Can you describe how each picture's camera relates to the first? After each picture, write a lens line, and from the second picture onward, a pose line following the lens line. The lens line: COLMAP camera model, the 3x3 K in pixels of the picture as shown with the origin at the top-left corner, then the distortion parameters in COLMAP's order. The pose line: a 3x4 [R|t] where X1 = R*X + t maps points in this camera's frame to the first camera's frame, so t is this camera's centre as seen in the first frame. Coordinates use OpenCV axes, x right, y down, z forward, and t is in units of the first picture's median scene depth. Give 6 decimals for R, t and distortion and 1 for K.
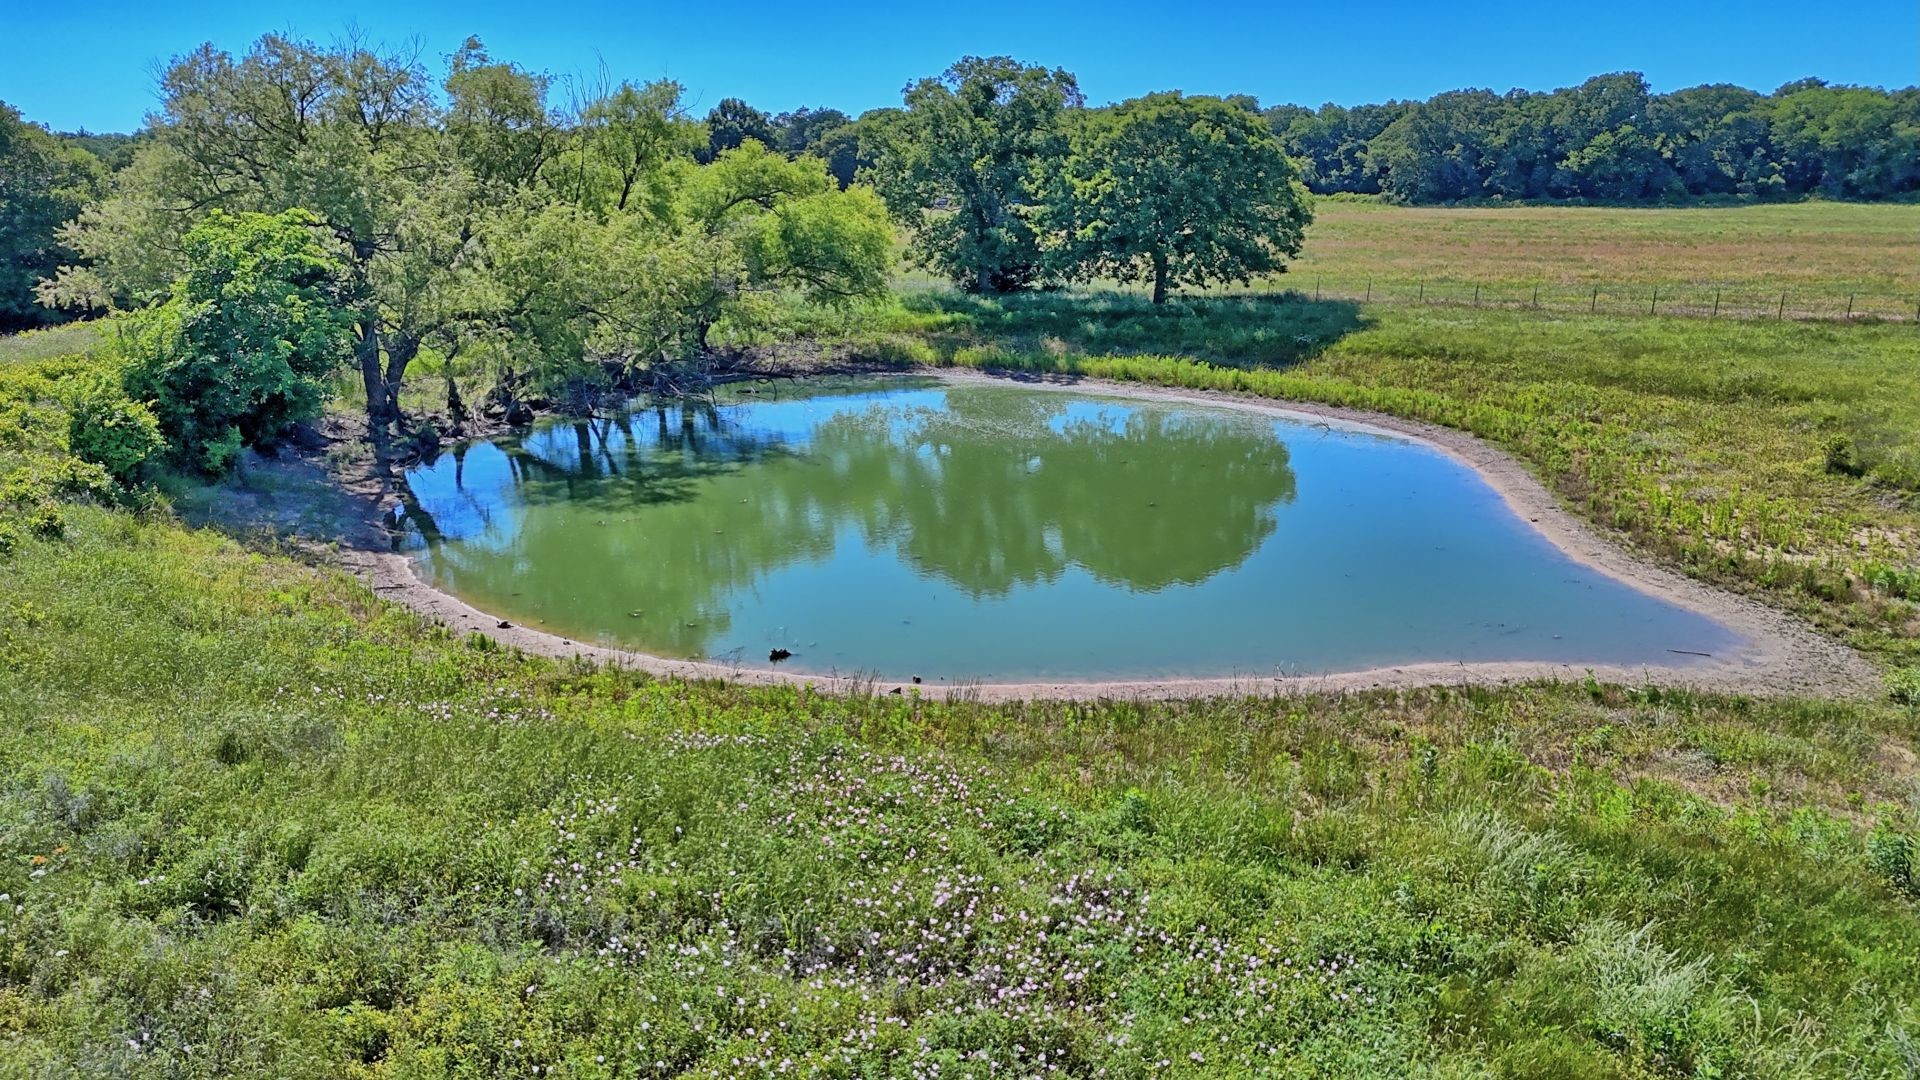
lens RADIAL K [[1408.1, 0, 960.0], [0, 1408.1, 540.0], [0, 0, 1]] dist [0.100518, -0.098570]
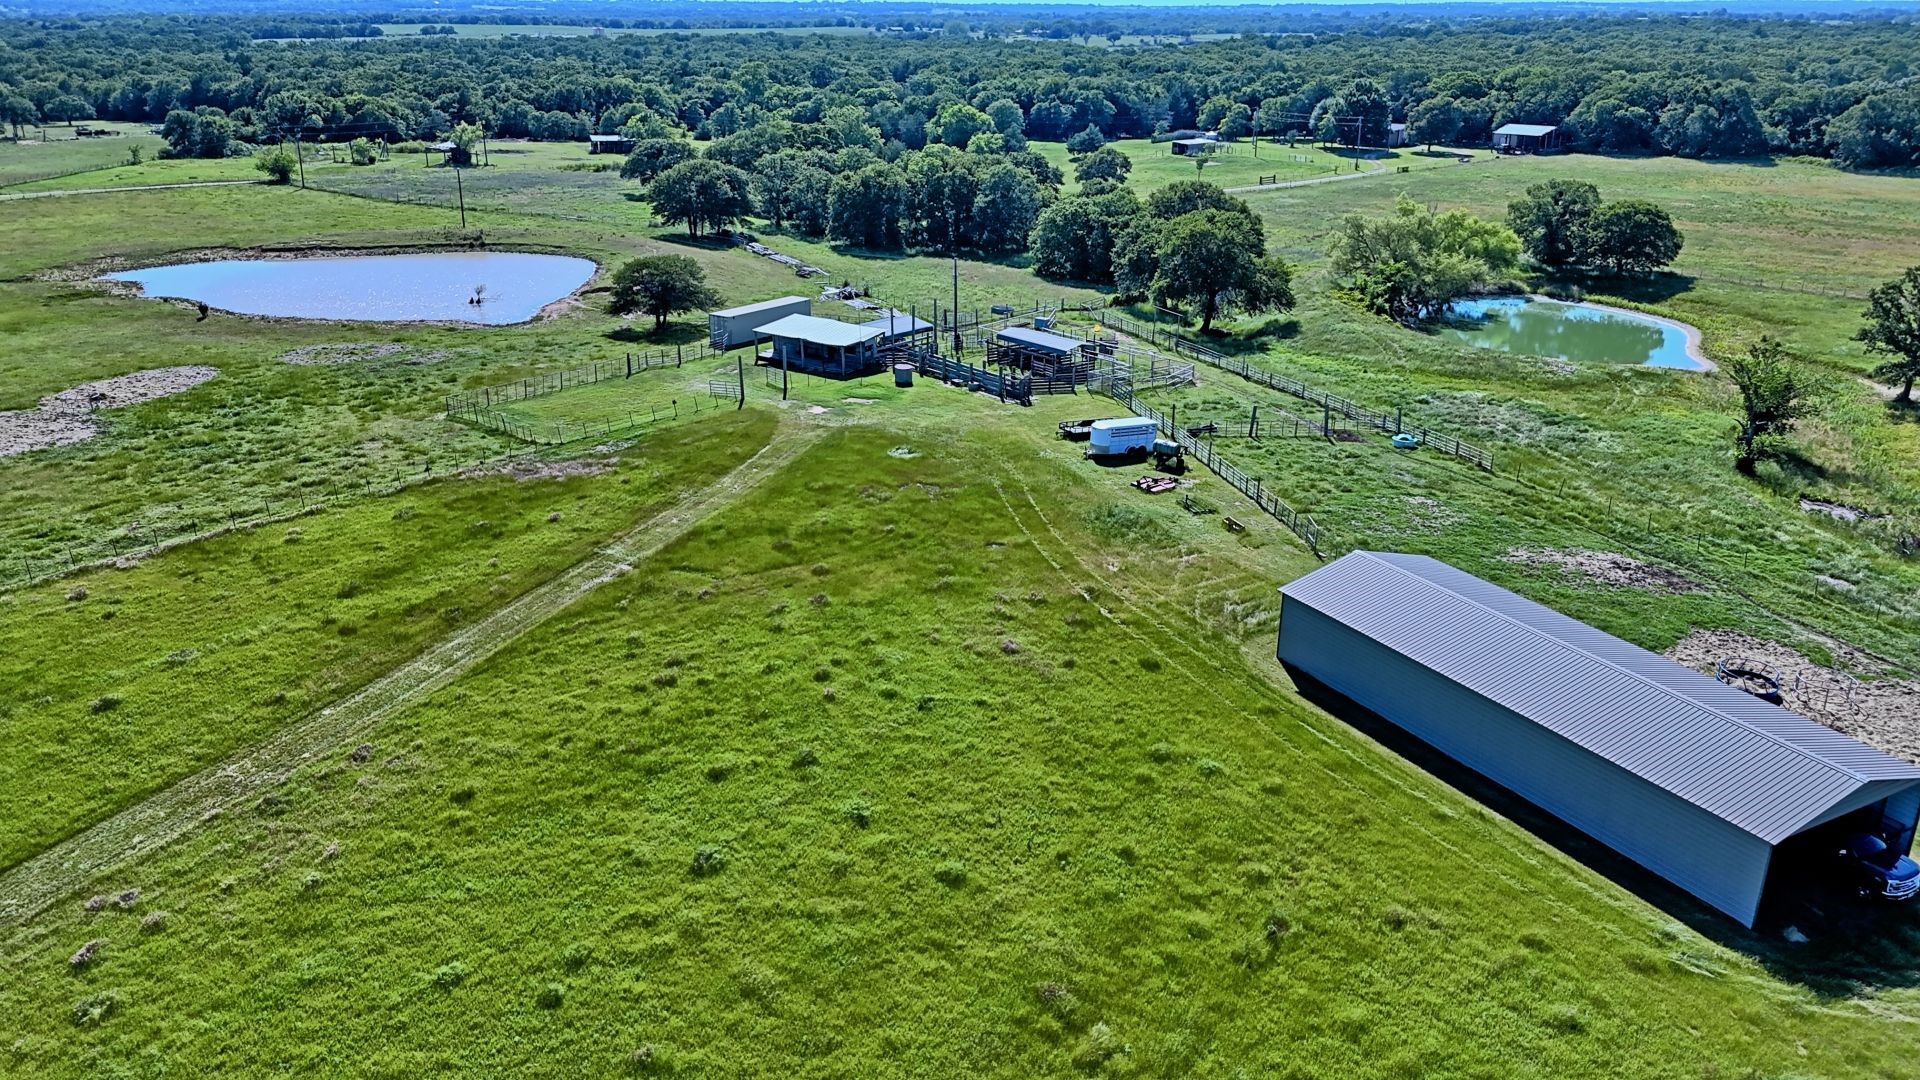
lens RADIAL K [[1408.1, 0, 960.0], [0, 1408.1, 540.0], [0, 0, 1]] dist [0.100518, -0.098570]
pose [[0.946923, 0.119391, -0.298468, -0.187313], [-0.087307, 0.989090, 0.118656, 0.134995], [0.309378, -0.086300, 0.947015, -2.207710]]
